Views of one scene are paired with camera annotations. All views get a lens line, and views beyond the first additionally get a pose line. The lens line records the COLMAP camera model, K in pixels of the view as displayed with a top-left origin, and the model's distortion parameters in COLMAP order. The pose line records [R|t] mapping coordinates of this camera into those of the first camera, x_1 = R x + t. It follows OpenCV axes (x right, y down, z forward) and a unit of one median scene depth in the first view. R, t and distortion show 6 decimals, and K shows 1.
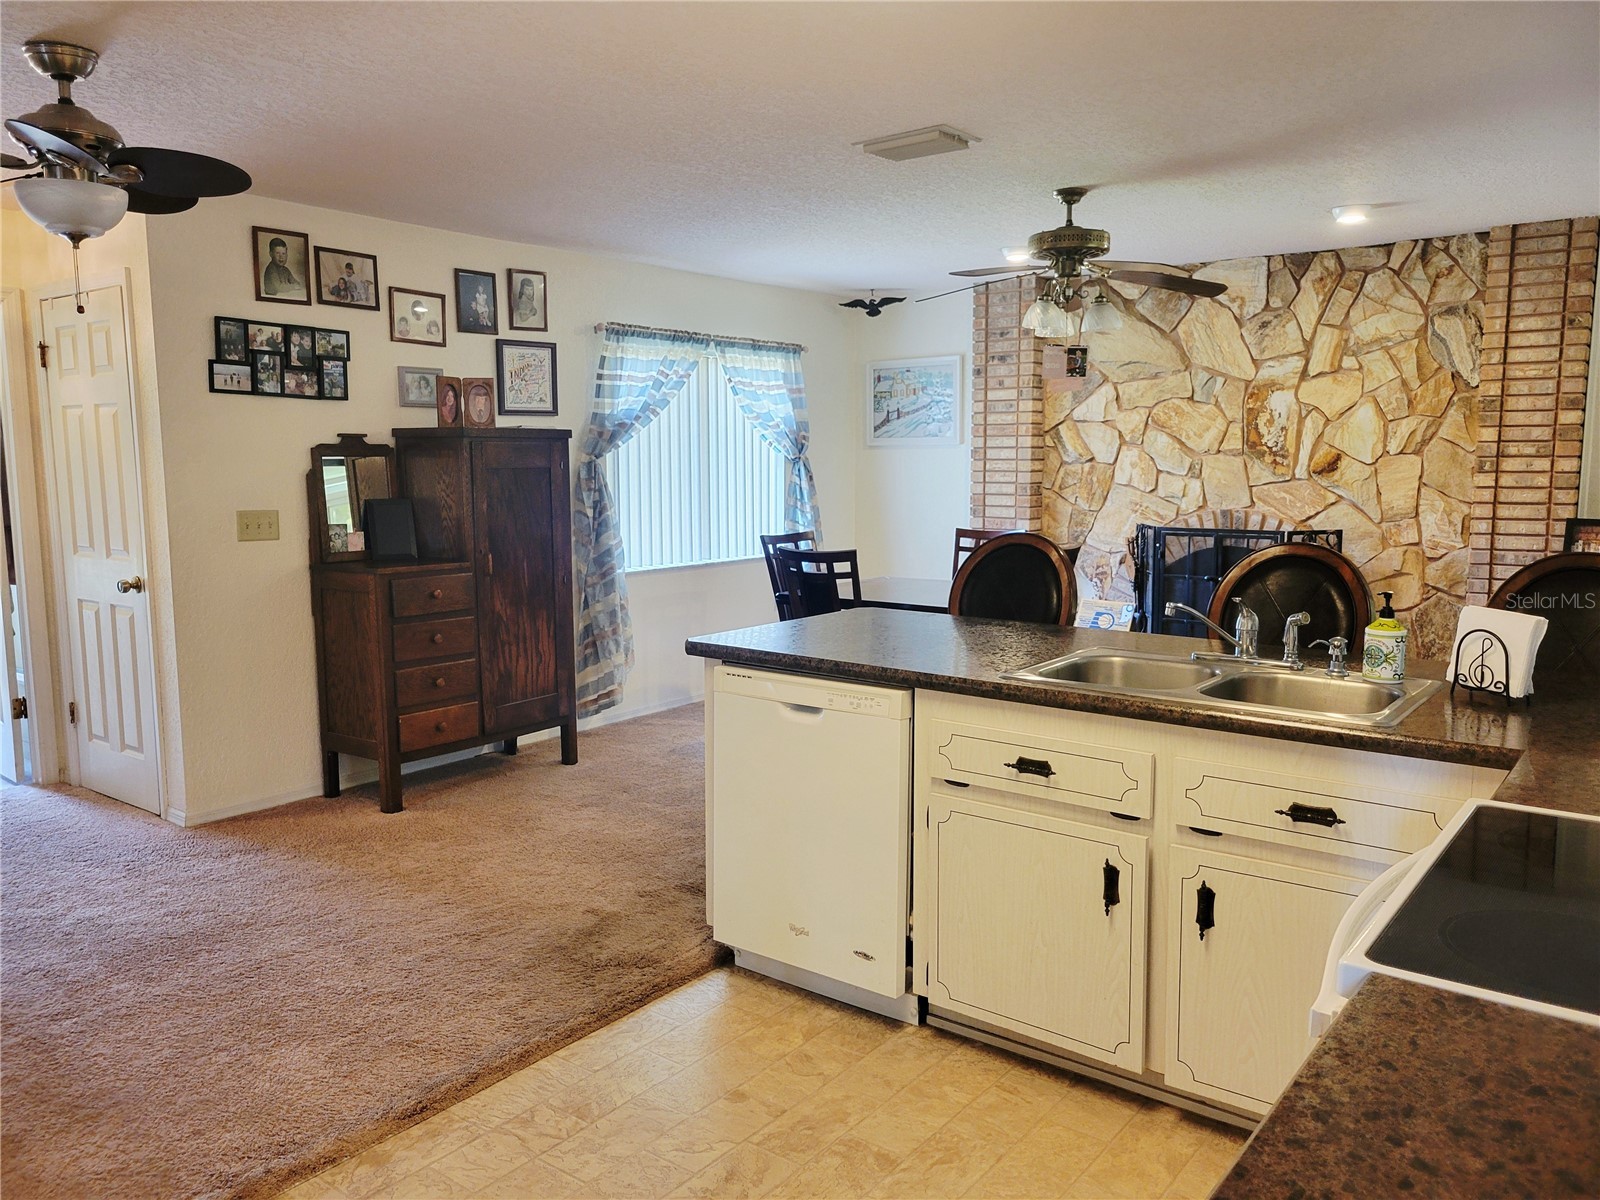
lens RADIAL K [[1228.7, 0, 800.0], [0, 1228.7, 600.0], [0, 0, 1]] dist [0.032586, -0.000810]
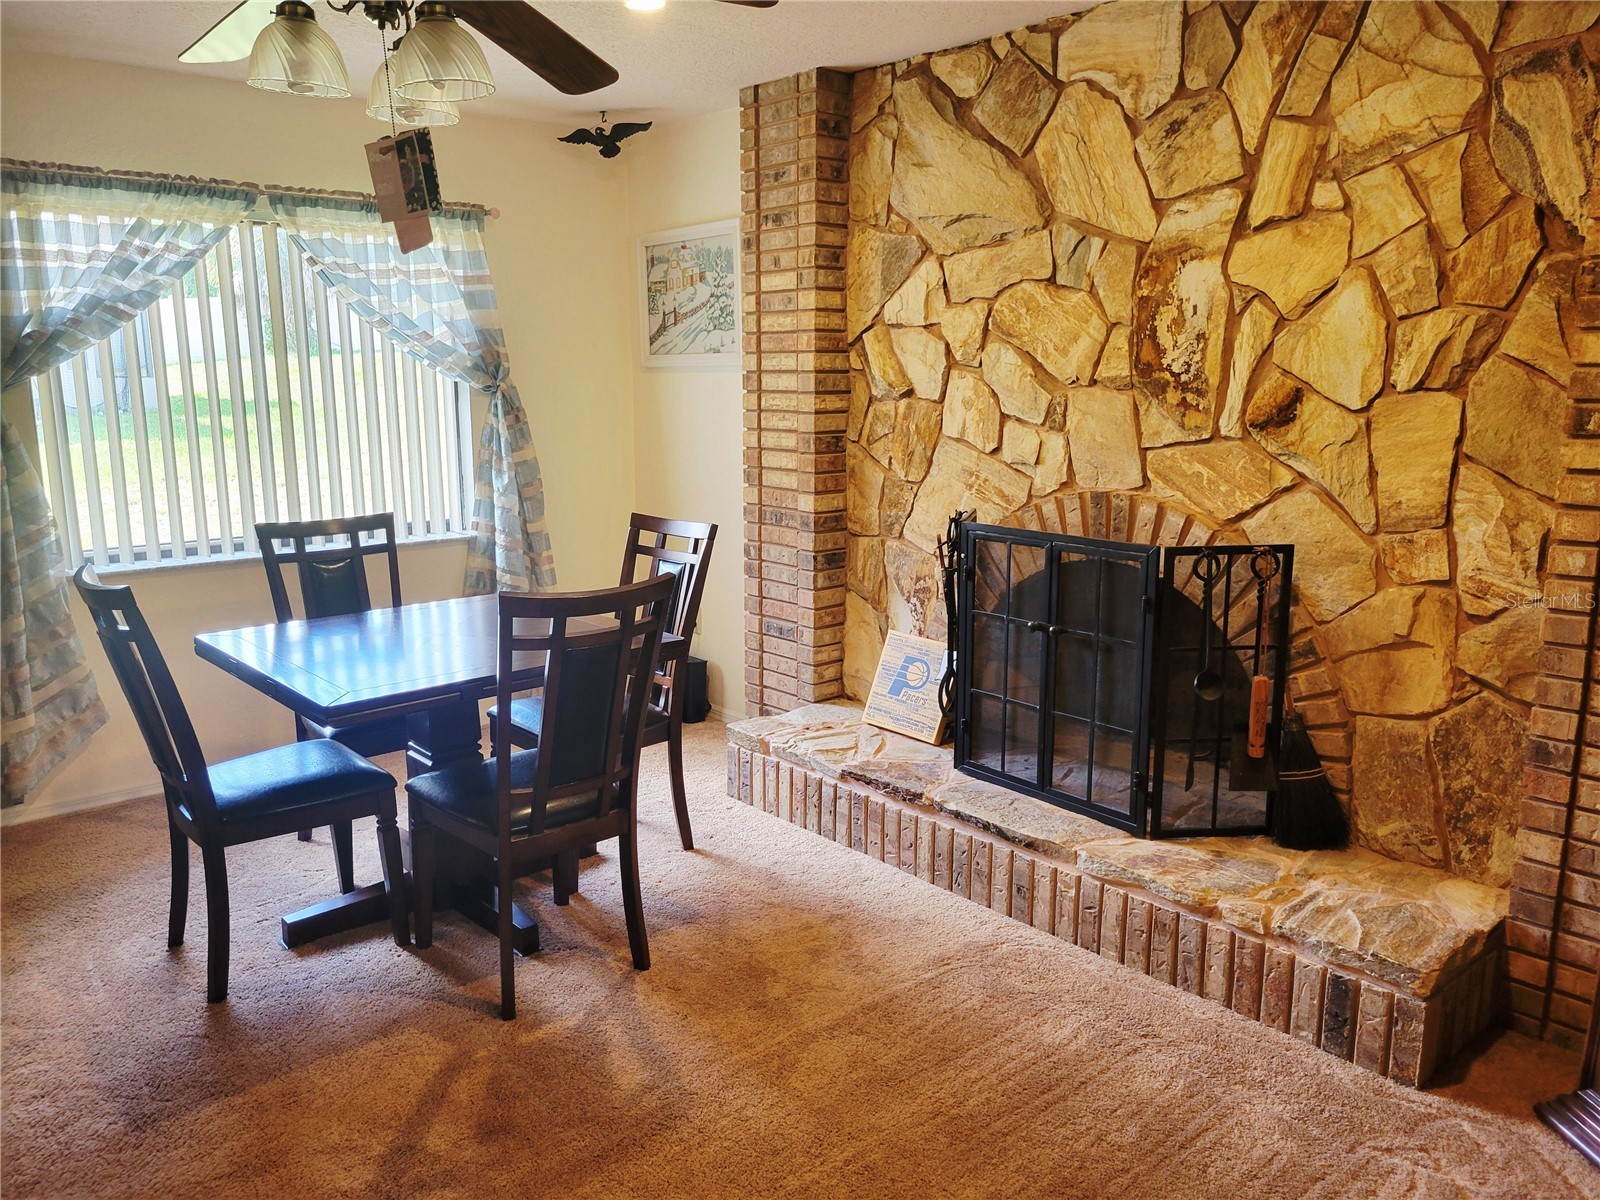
lens RADIAL K [[1206.2, 0, 800.0], [0, 1206.2, 600.0], [0, 0, 1]] dist [0.048810, -0.038145]
pose [[0.976852, 0.038859, -0.210357, 0.336205], [-0.023207, 0.996809, 0.076370, -0.064773], [0.212654, -0.069720, 0.974637, 0.467993]]
